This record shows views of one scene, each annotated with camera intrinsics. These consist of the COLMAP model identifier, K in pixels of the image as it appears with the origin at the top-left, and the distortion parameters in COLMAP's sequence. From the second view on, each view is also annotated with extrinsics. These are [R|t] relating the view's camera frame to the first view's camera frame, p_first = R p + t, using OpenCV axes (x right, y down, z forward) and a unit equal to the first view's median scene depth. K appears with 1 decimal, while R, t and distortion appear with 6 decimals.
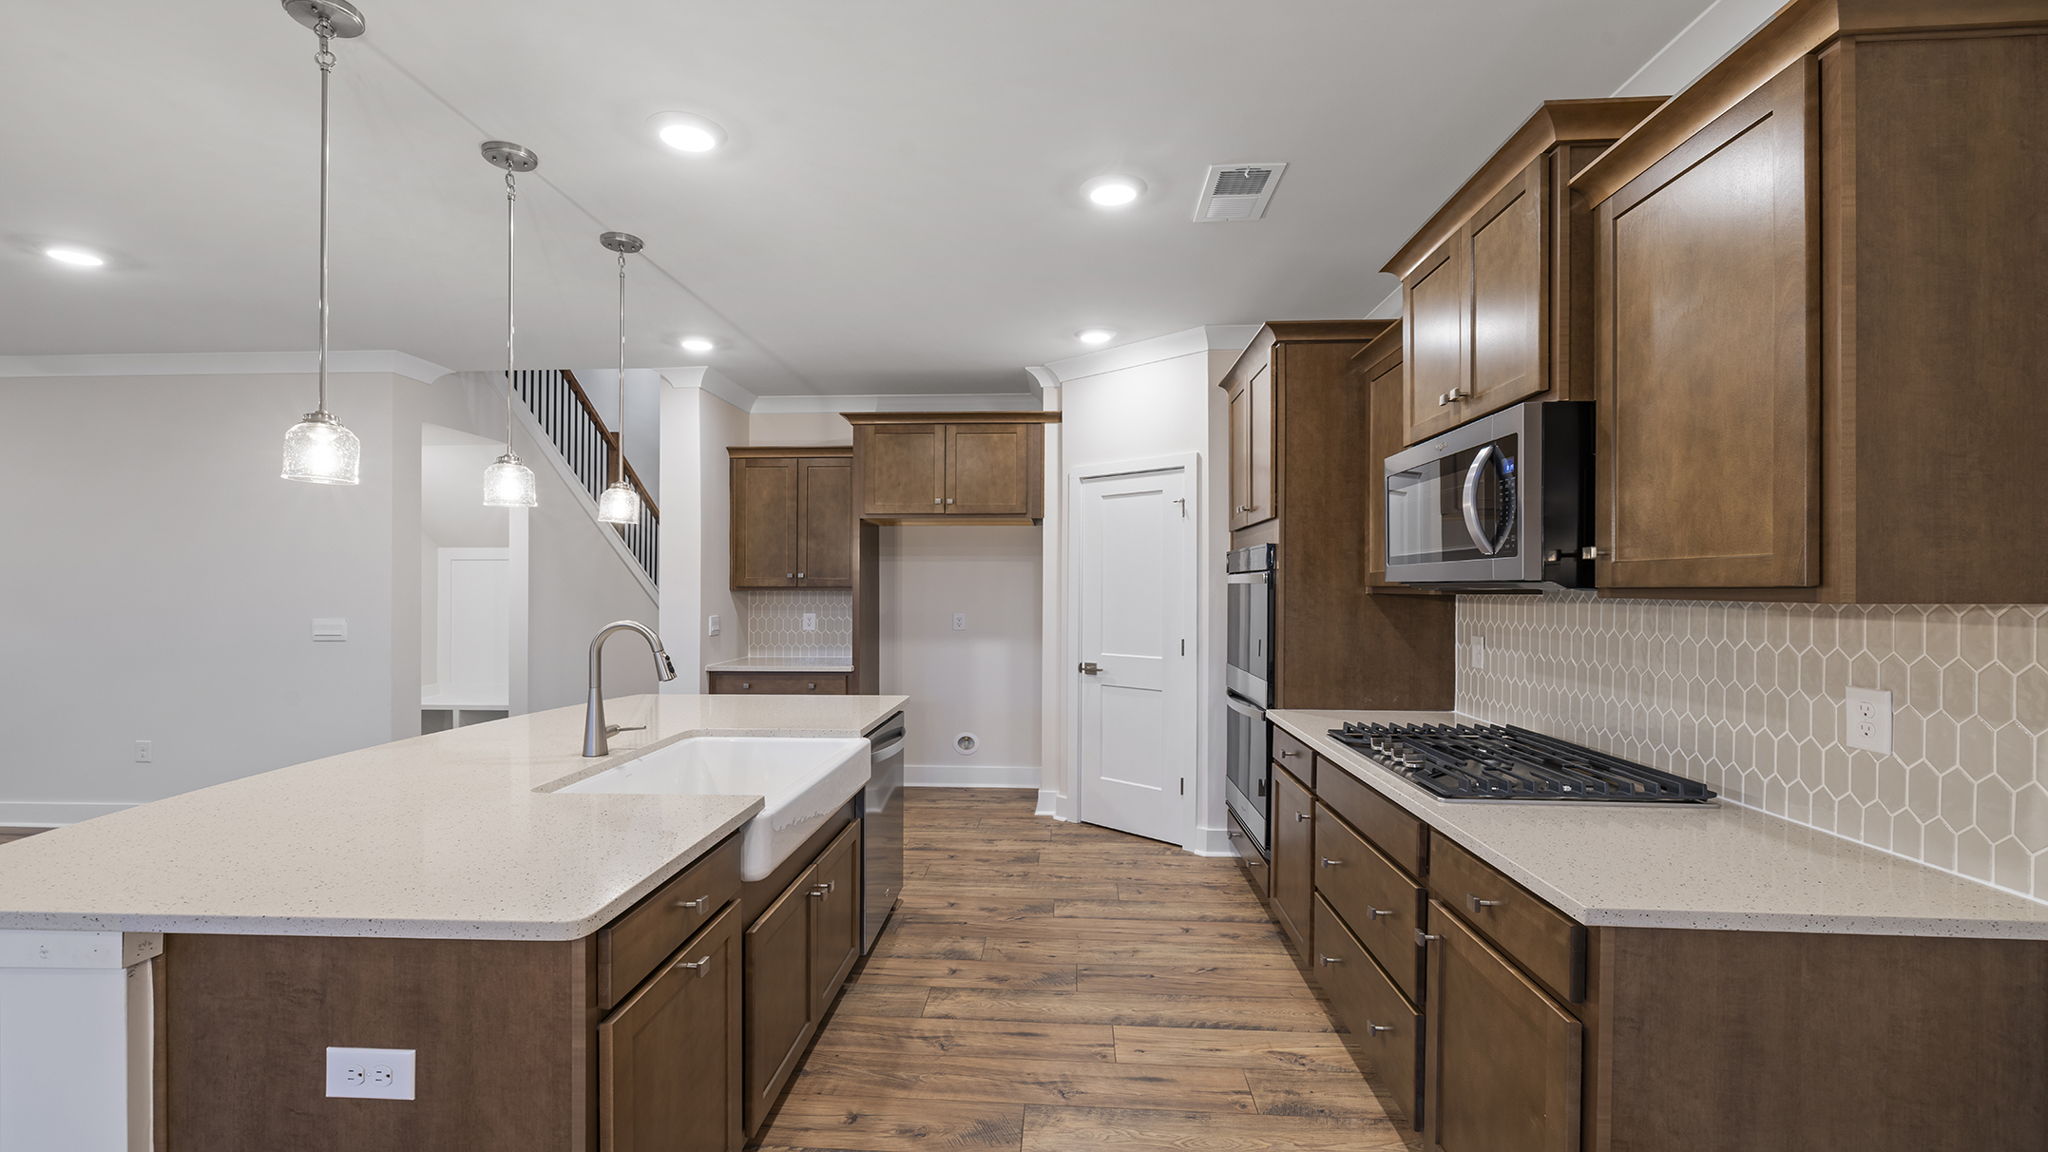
lens RADIAL K [[874.8, 0, 1019.0], [0, 874.8, 591.5], [0, 0, 1]] dist [0.001989, 0.000506]
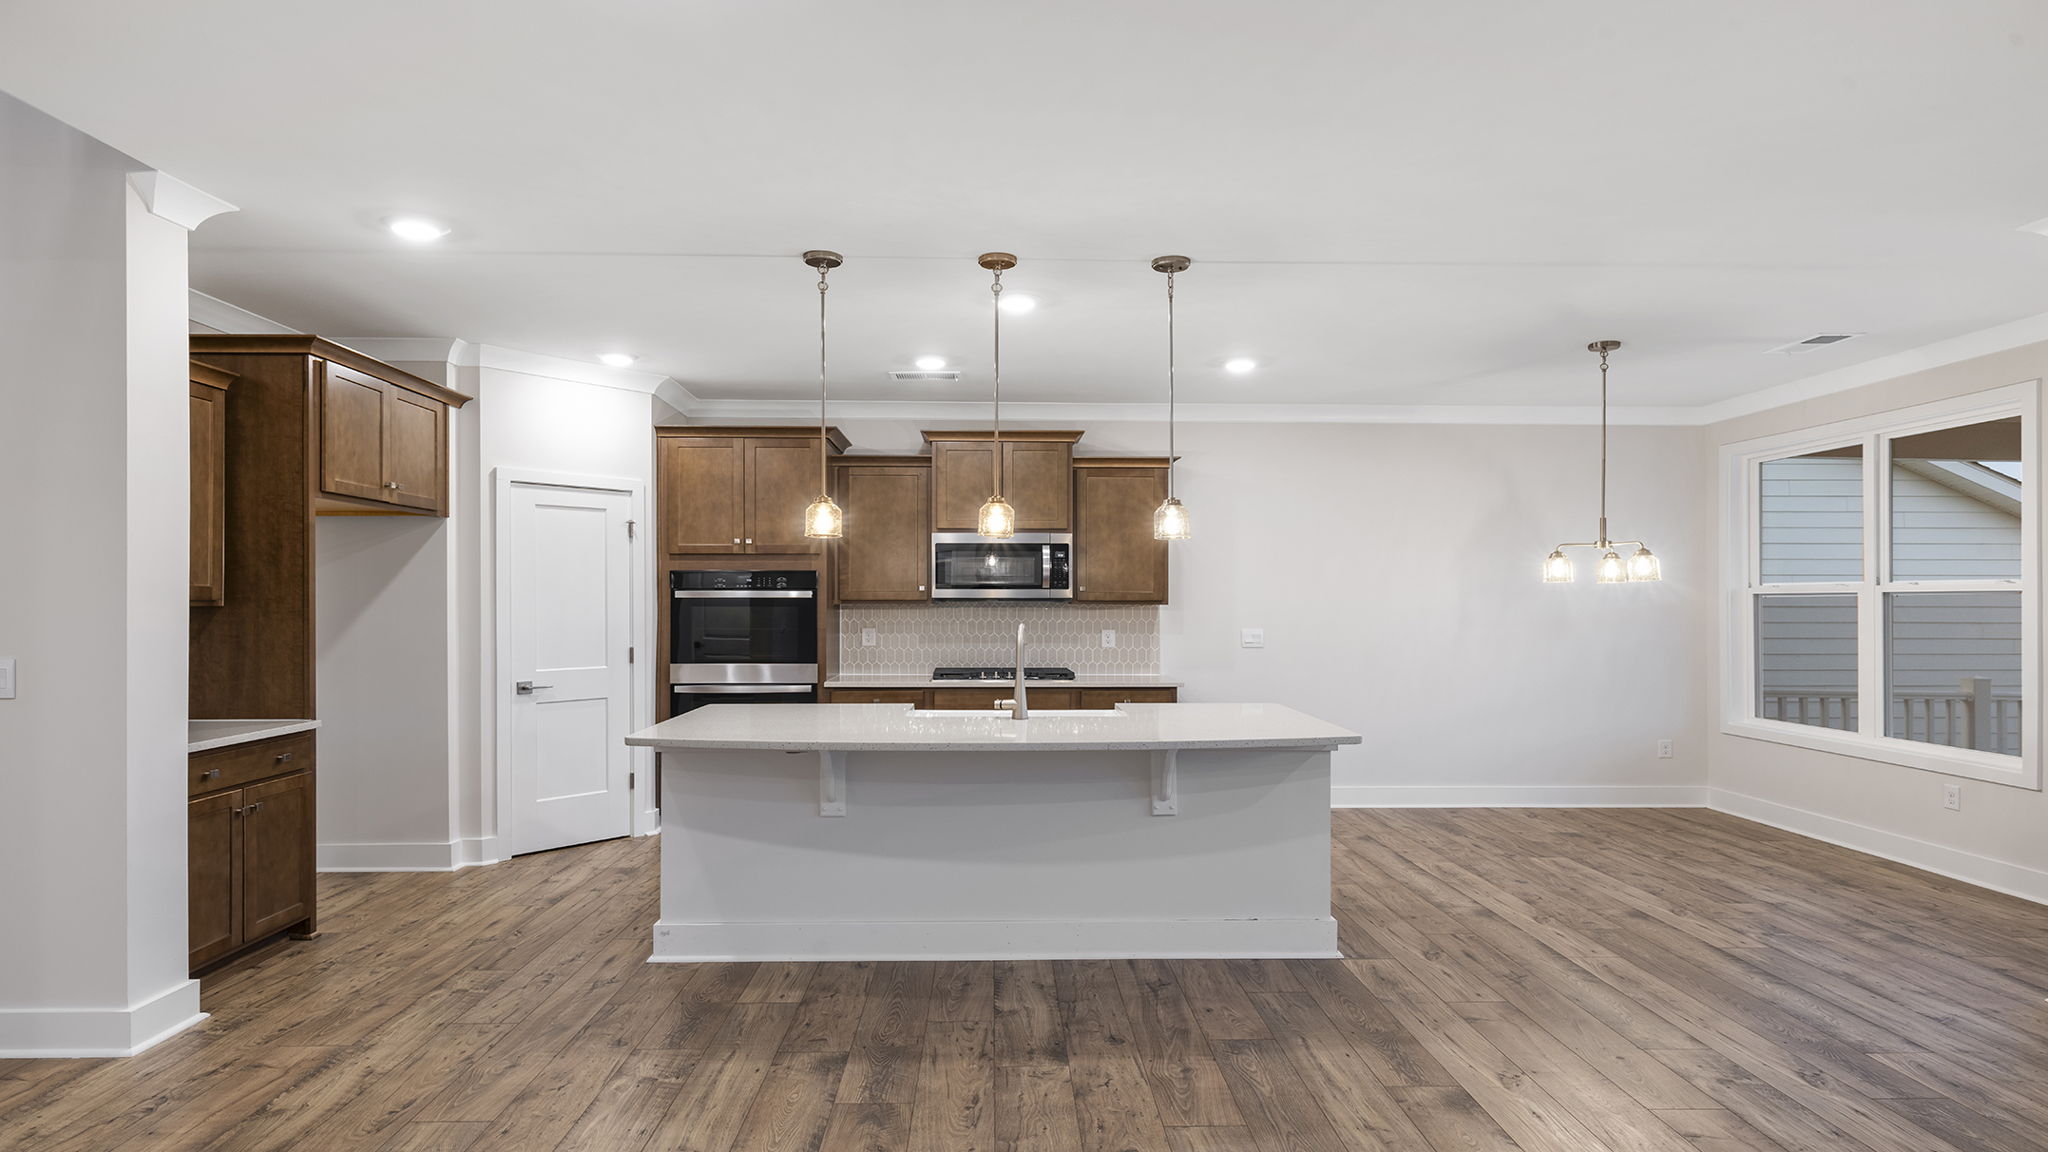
lens RADIAL K [[1129.9, 0, 1039.4], [0, 1129.9, 605.0], [0, 0, 1]] dist [-0.002980, 0.003558]
pose [[-0.082689, -0.007416, 0.996548, -1.528597], [0.004398, 0.999960, 0.007806, -0.010254], [-0.996566, 0.005028, -0.082653, 0.721468]]
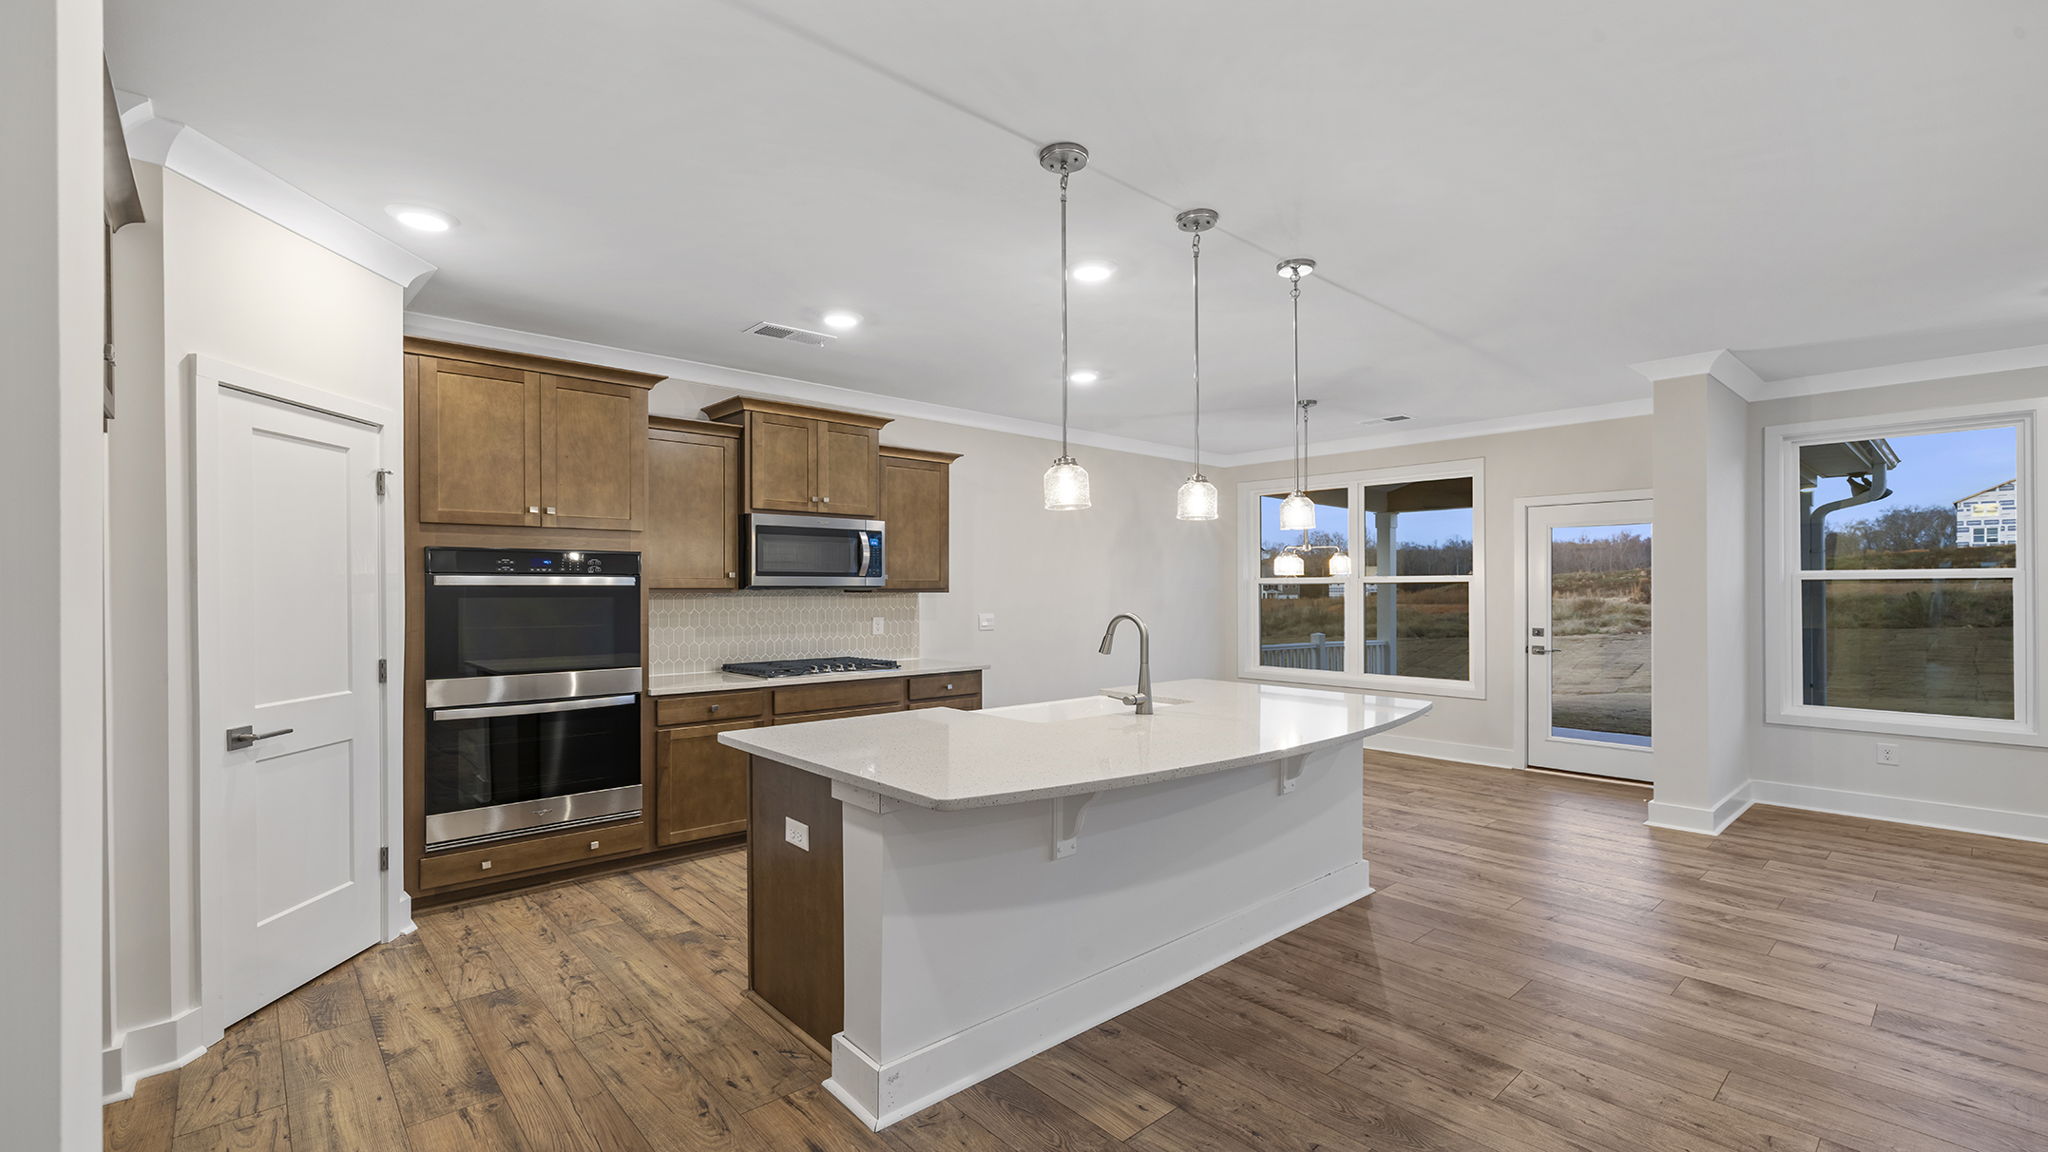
lens RADIAL K [[874.8, 0, 1007.5], [0, 874.8, 582.5], [0, 0, 1]] dist [0.001989, 0.000506]
pose [[-0.699987, 0.004130, 0.714143, -0.850568], [0.003541, 0.999991, -0.002313, -0.008781], [-0.714147, 0.000910, -0.699996, 1.365278]]
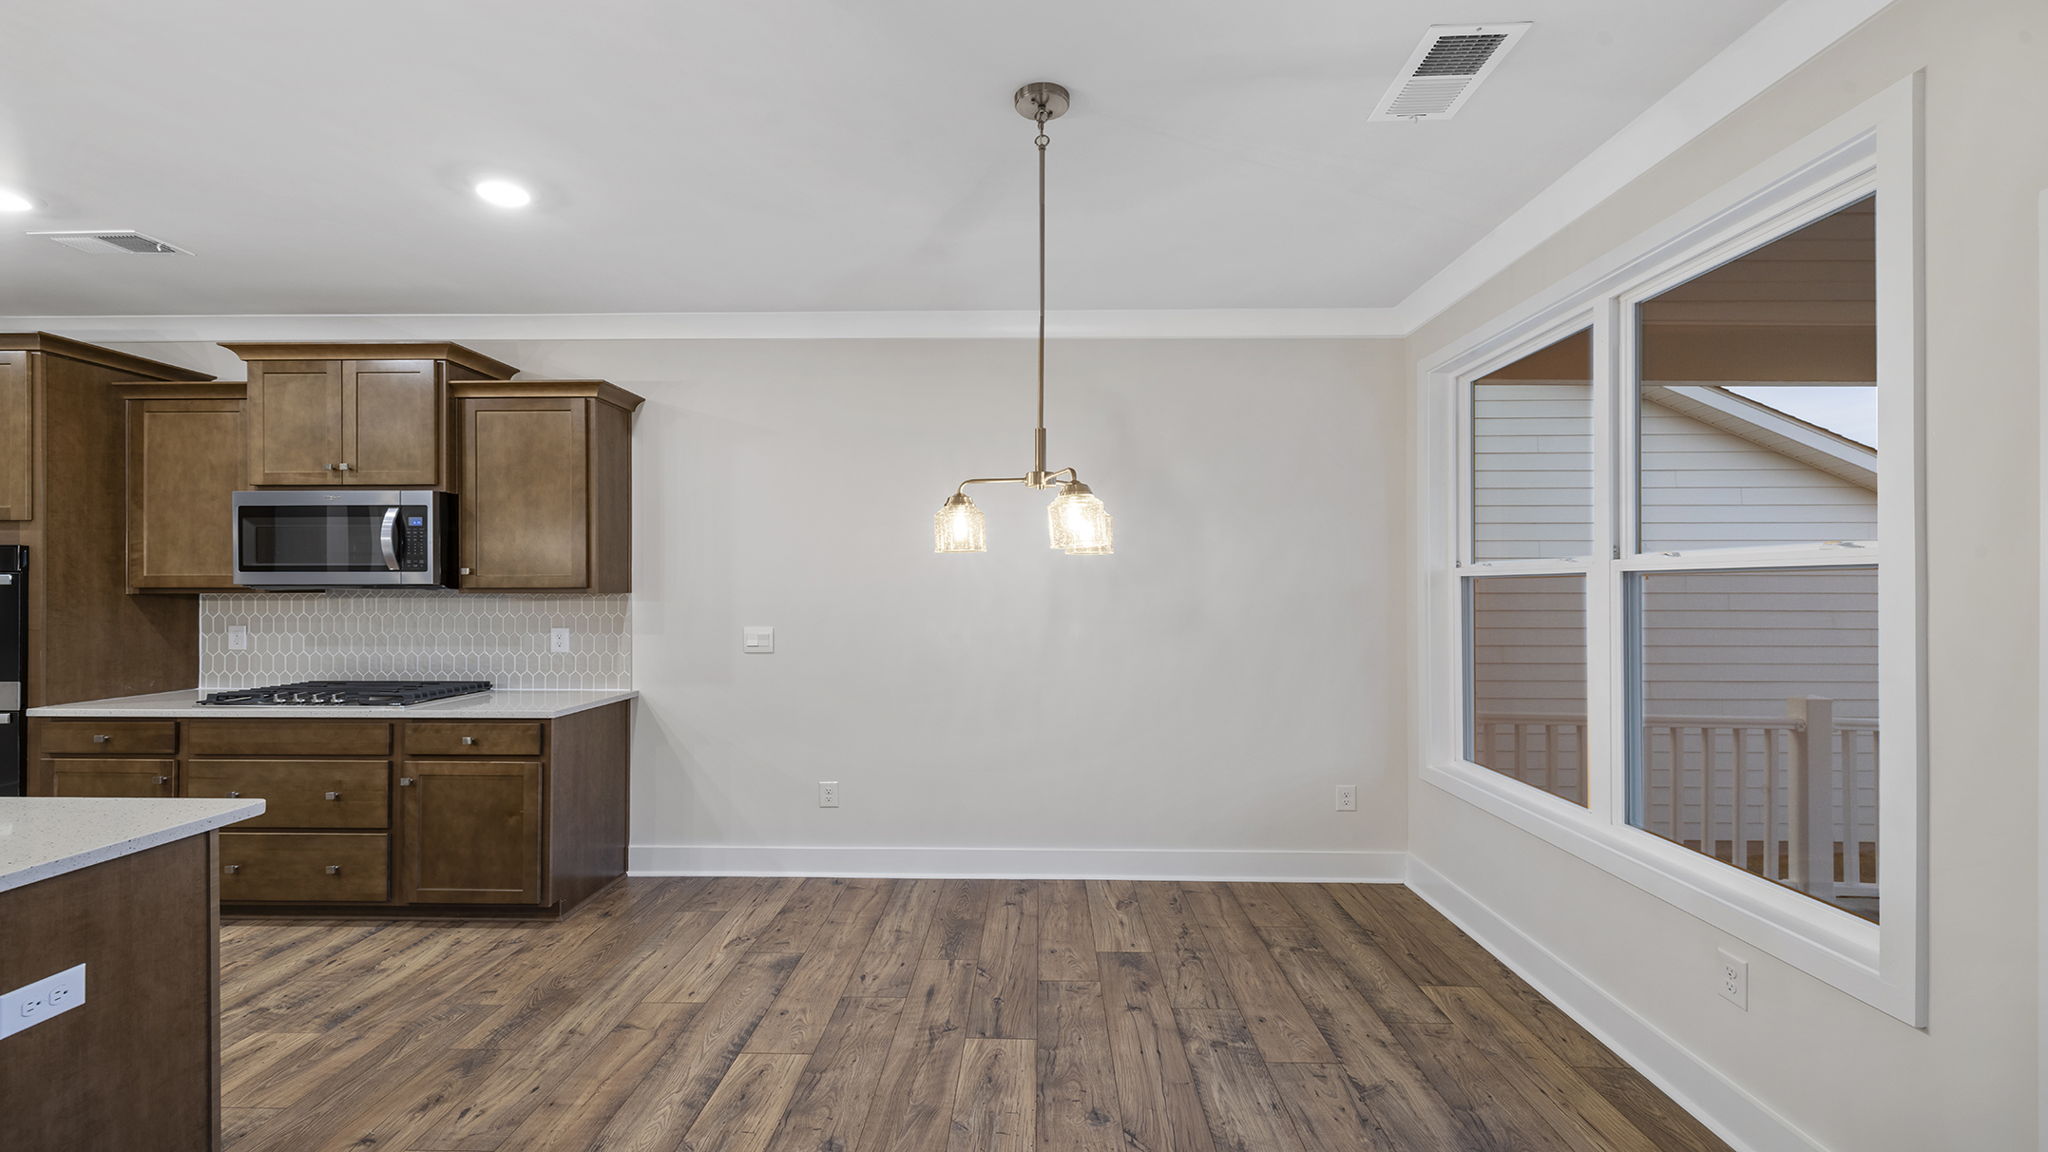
lens RADIAL K [[892.8, 0, 1015.9], [0, 892.8, 587.9], [0, 0, 1]] dist [0.005488, -0.000188]
pose [[-0.032674, -0.002362, 0.999463, -0.726654], [0.005780, 0.999980, 0.002552, -0.001646], [-0.999449, 0.005860, -0.032659, -0.102354]]
